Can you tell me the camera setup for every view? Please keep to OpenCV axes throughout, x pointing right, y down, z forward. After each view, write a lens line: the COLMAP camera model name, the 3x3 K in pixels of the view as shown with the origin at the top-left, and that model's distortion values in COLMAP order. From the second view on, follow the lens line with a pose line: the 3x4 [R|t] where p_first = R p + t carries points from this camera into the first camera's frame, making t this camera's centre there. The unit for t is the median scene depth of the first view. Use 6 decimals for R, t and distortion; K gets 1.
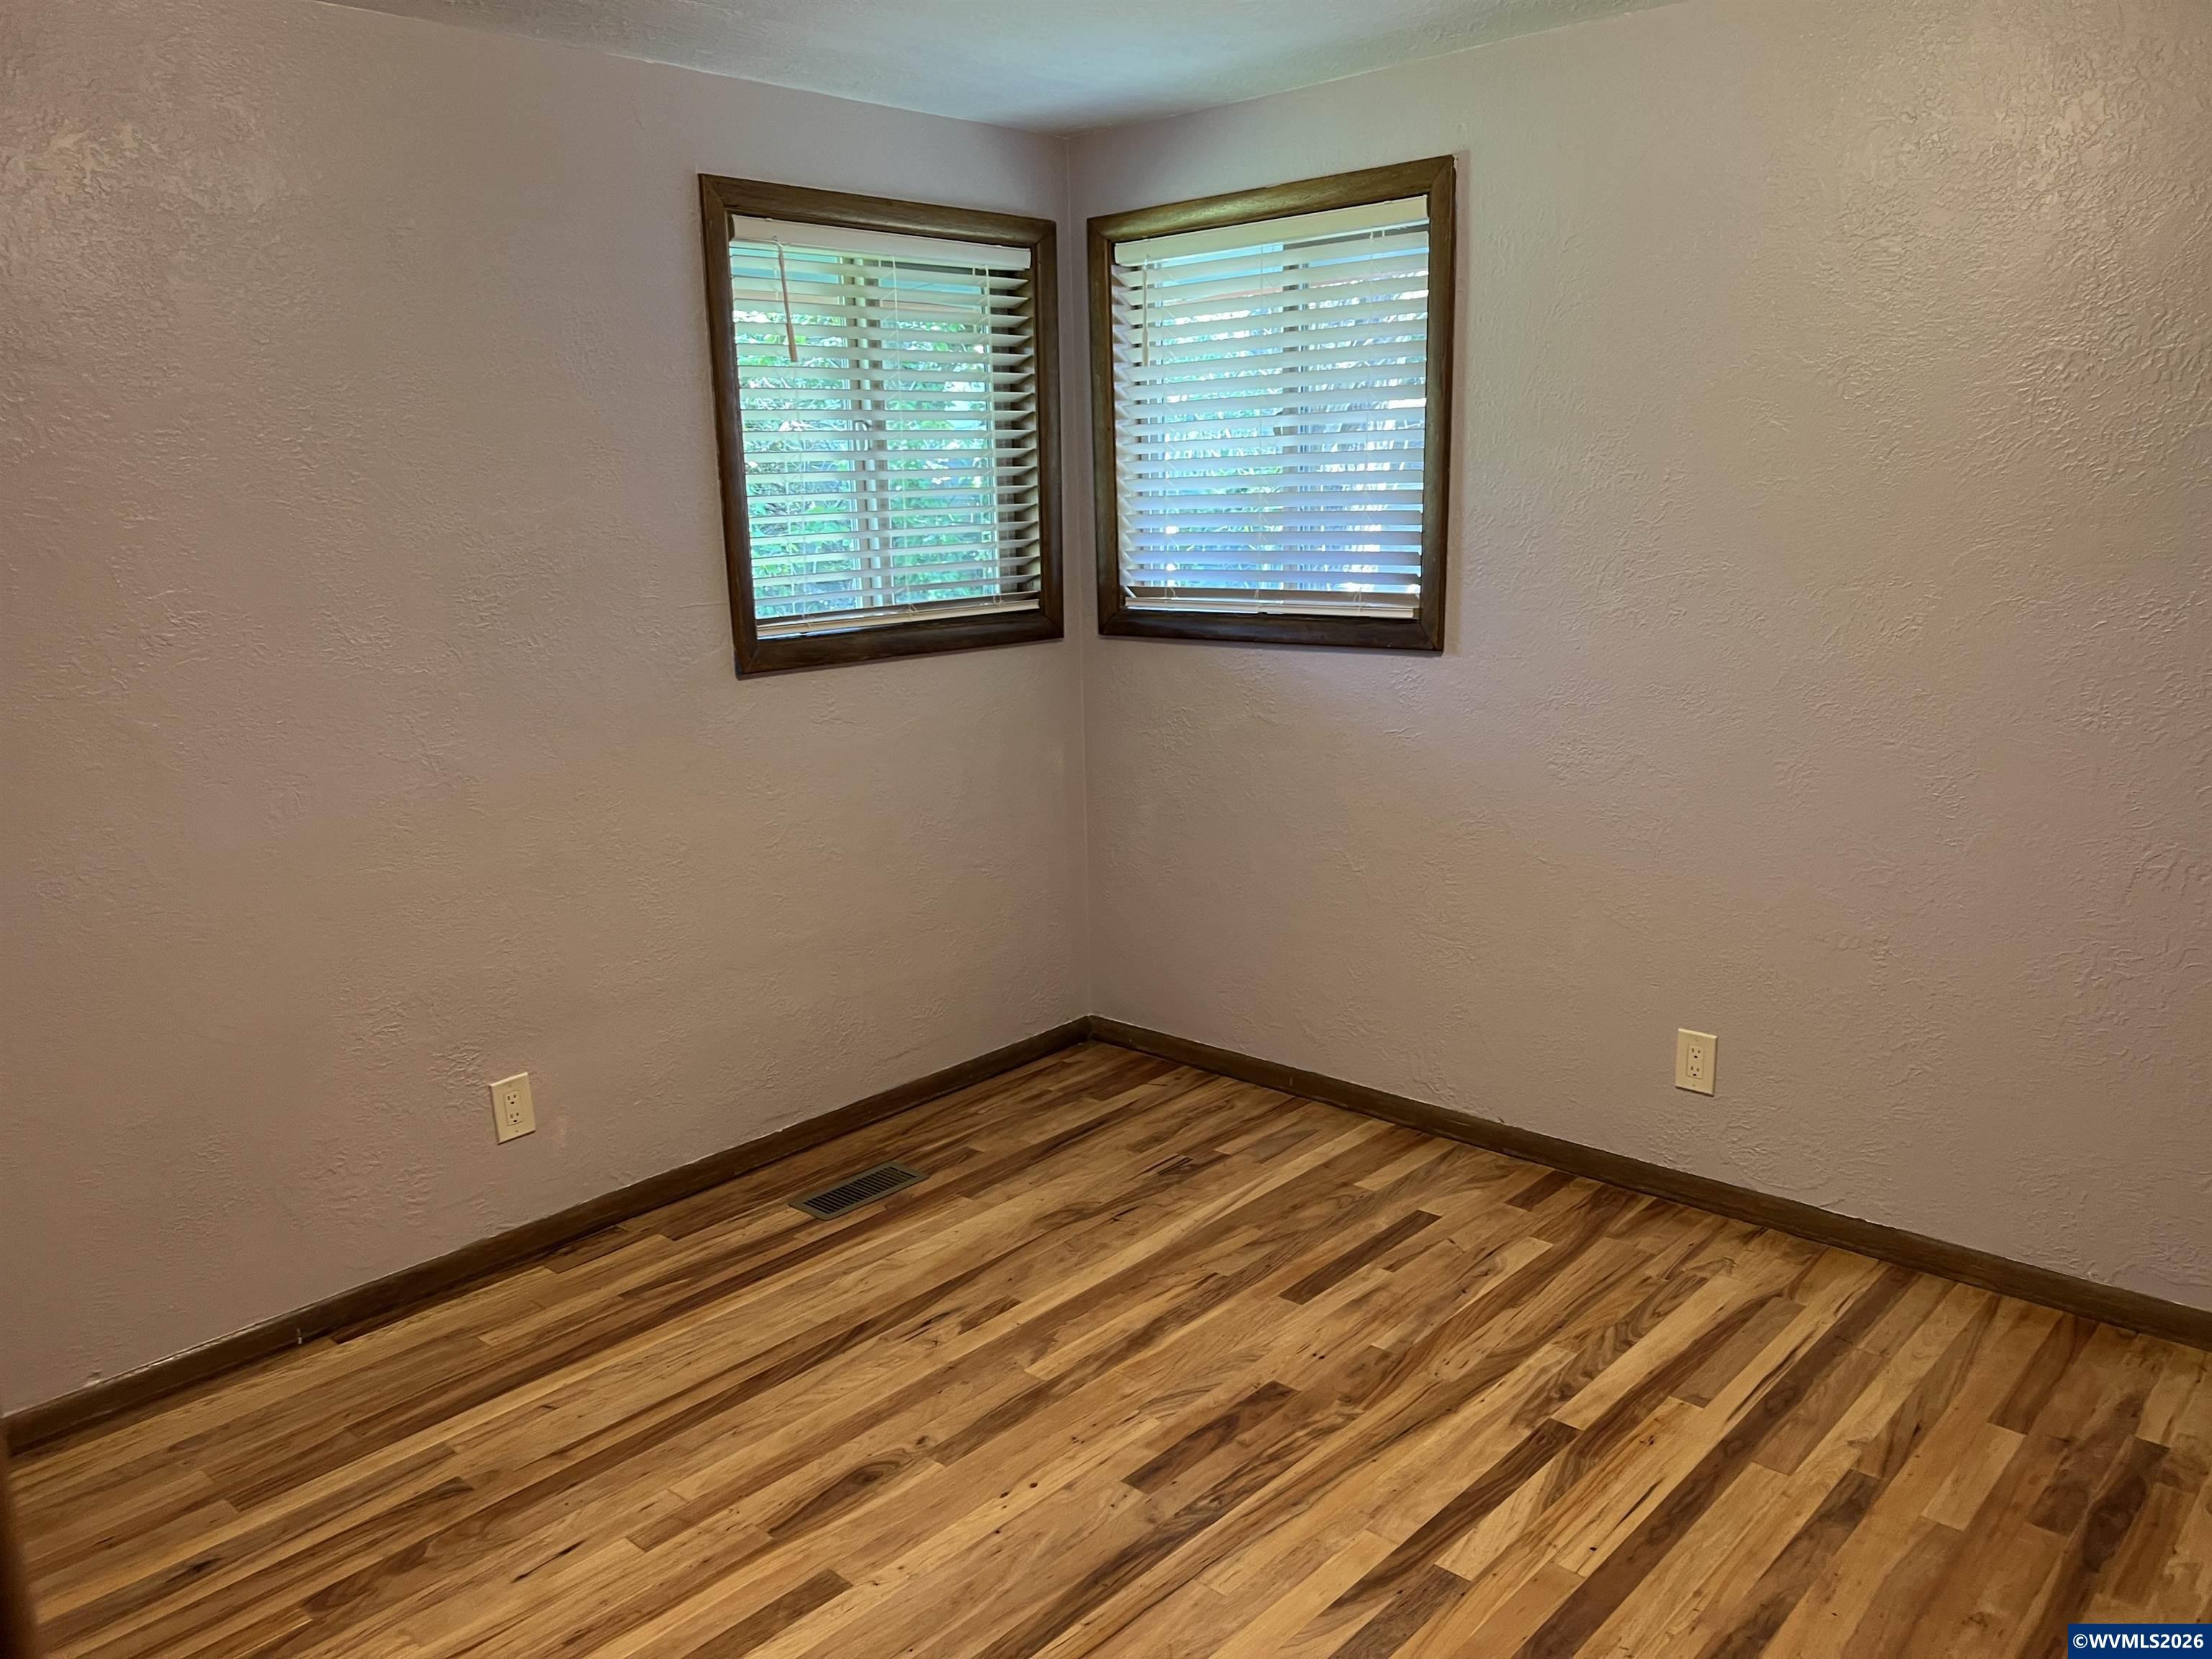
lens RADIAL K [[1667.1, 0, 1107.0], [0, 1667.1, 848.3], [0, 0, 1]] dist [0.025935, -0.032792]
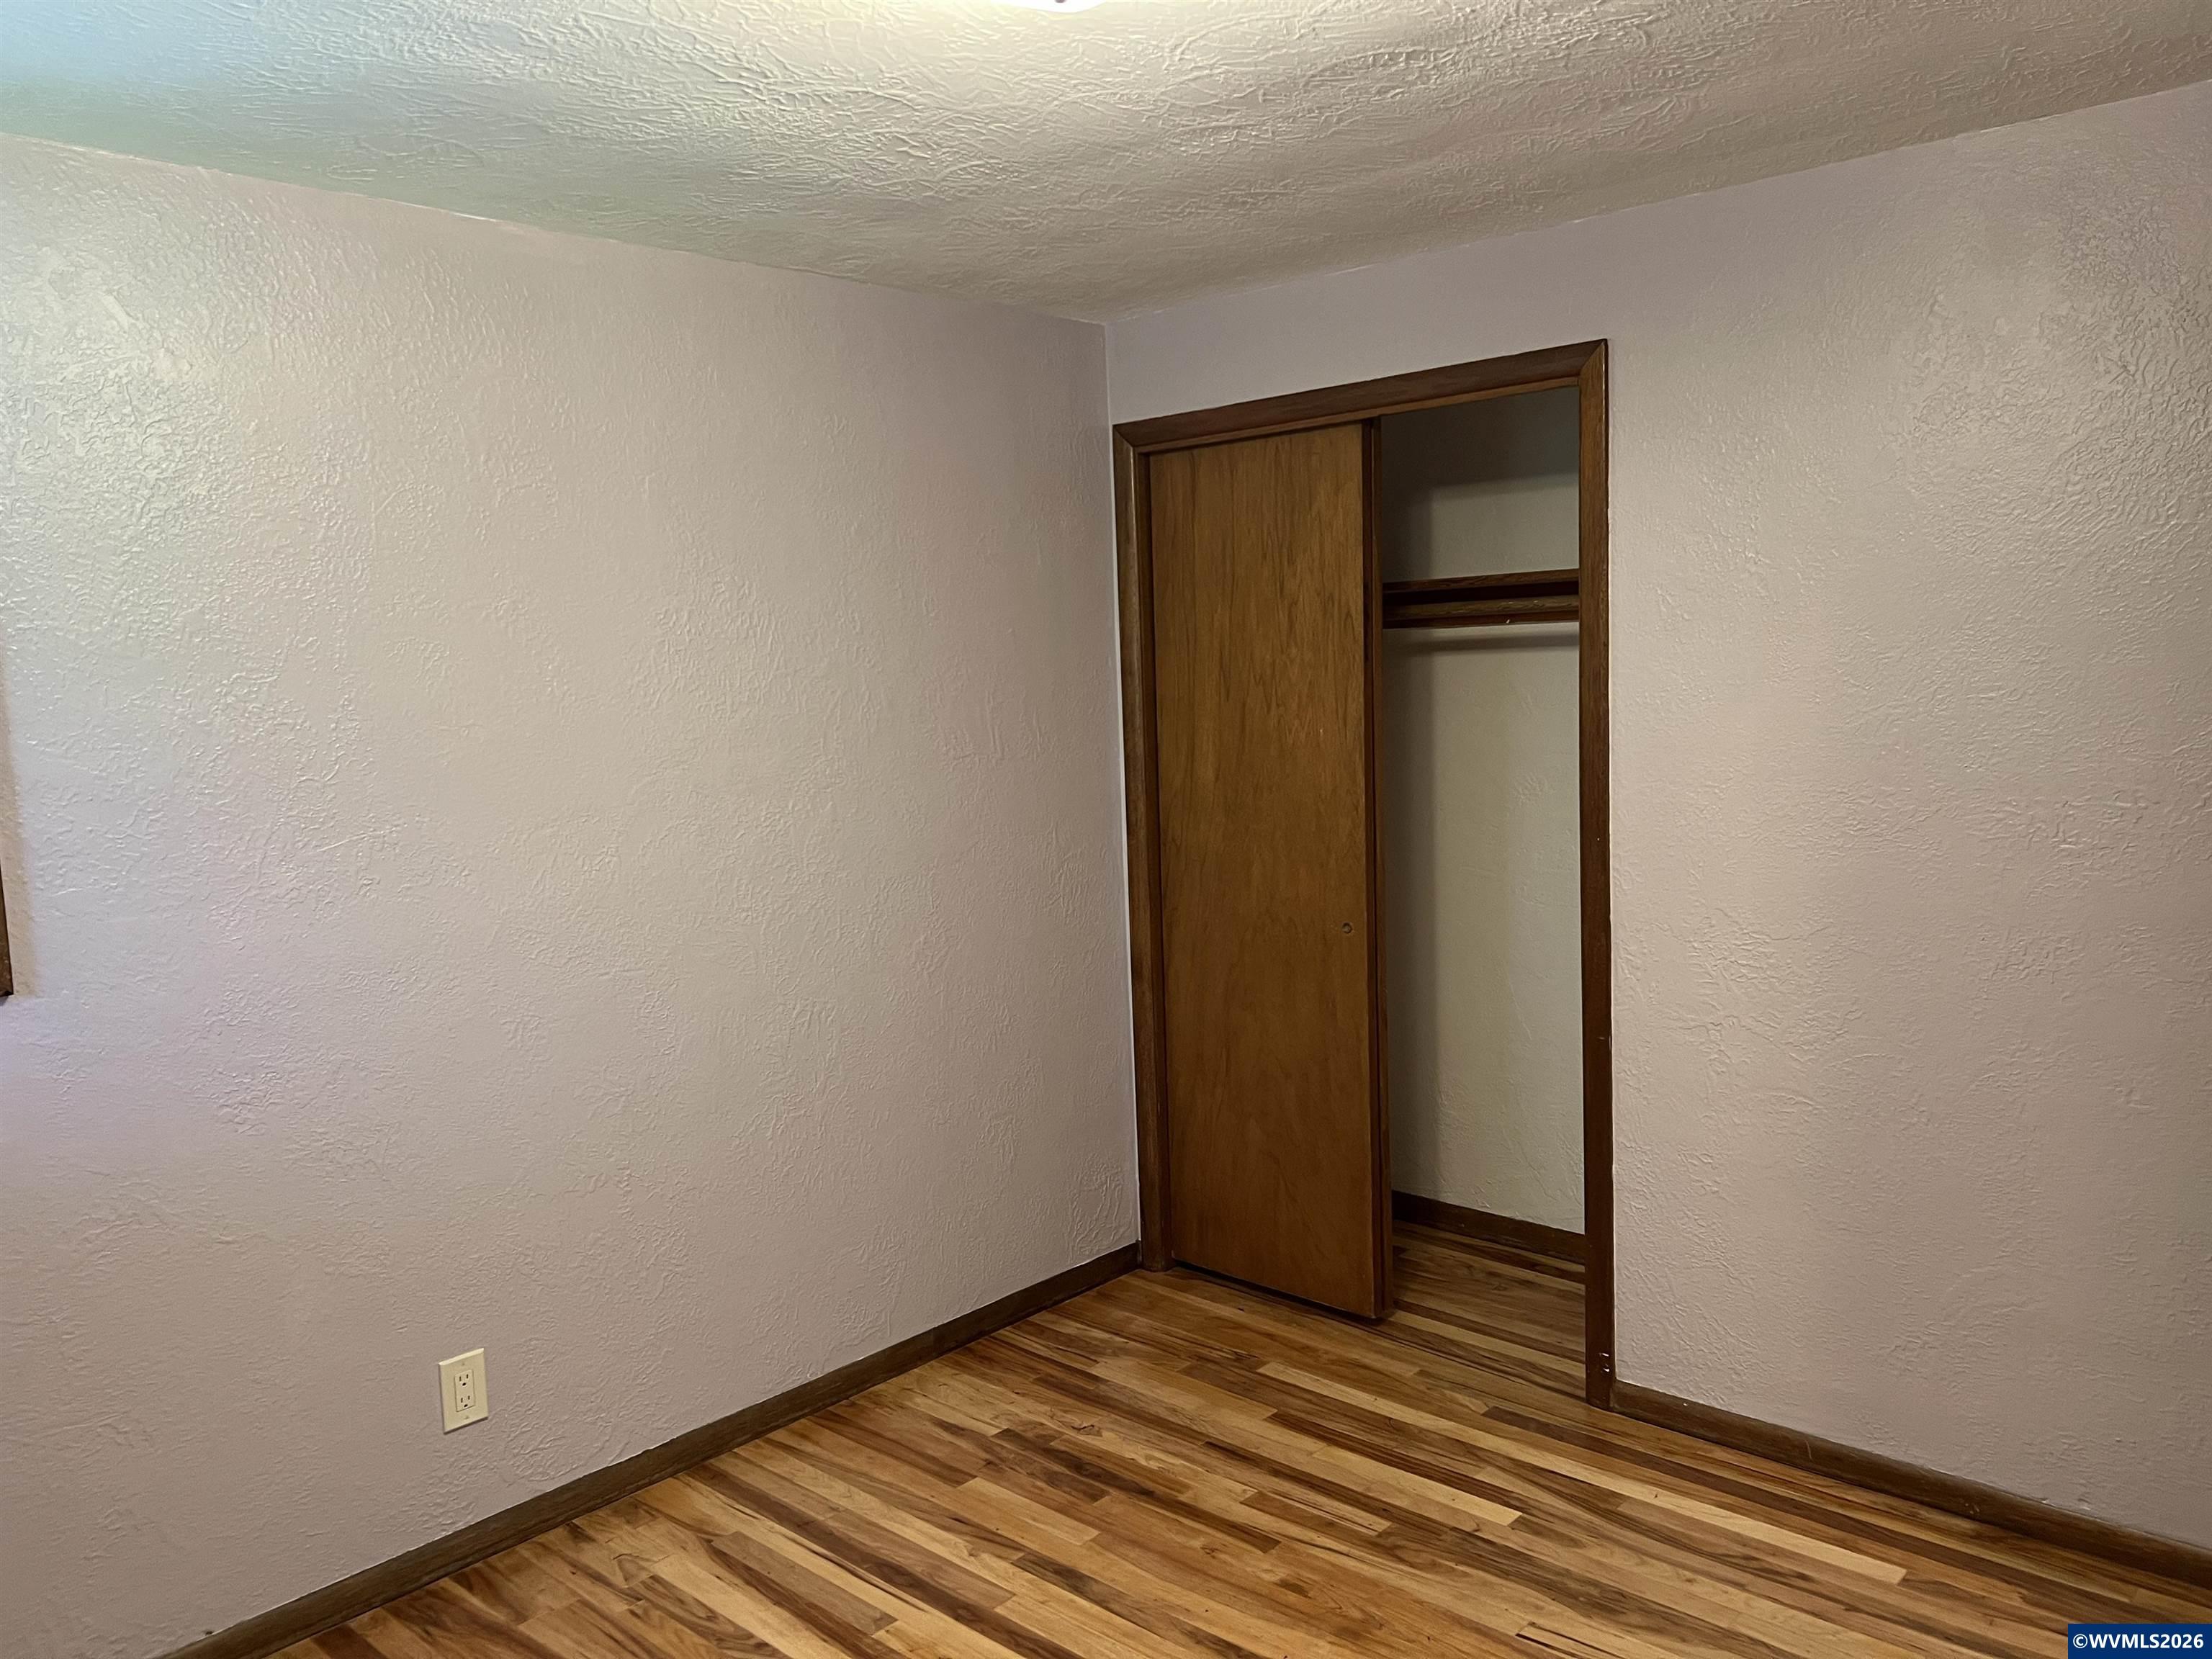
lens RADIAL K [[1667.1, 0, 1109.1], [0, 1667.1, 836.3], [0, 0, 1]] dist [0.025935, -0.032792]
pose [[-0.004802, -0.080507, 0.996742, -0.560563], [0.247907, 0.965542, 0.079181, -0.153843], [-0.968772, 0.247480, 0.015321, 0.694731]]
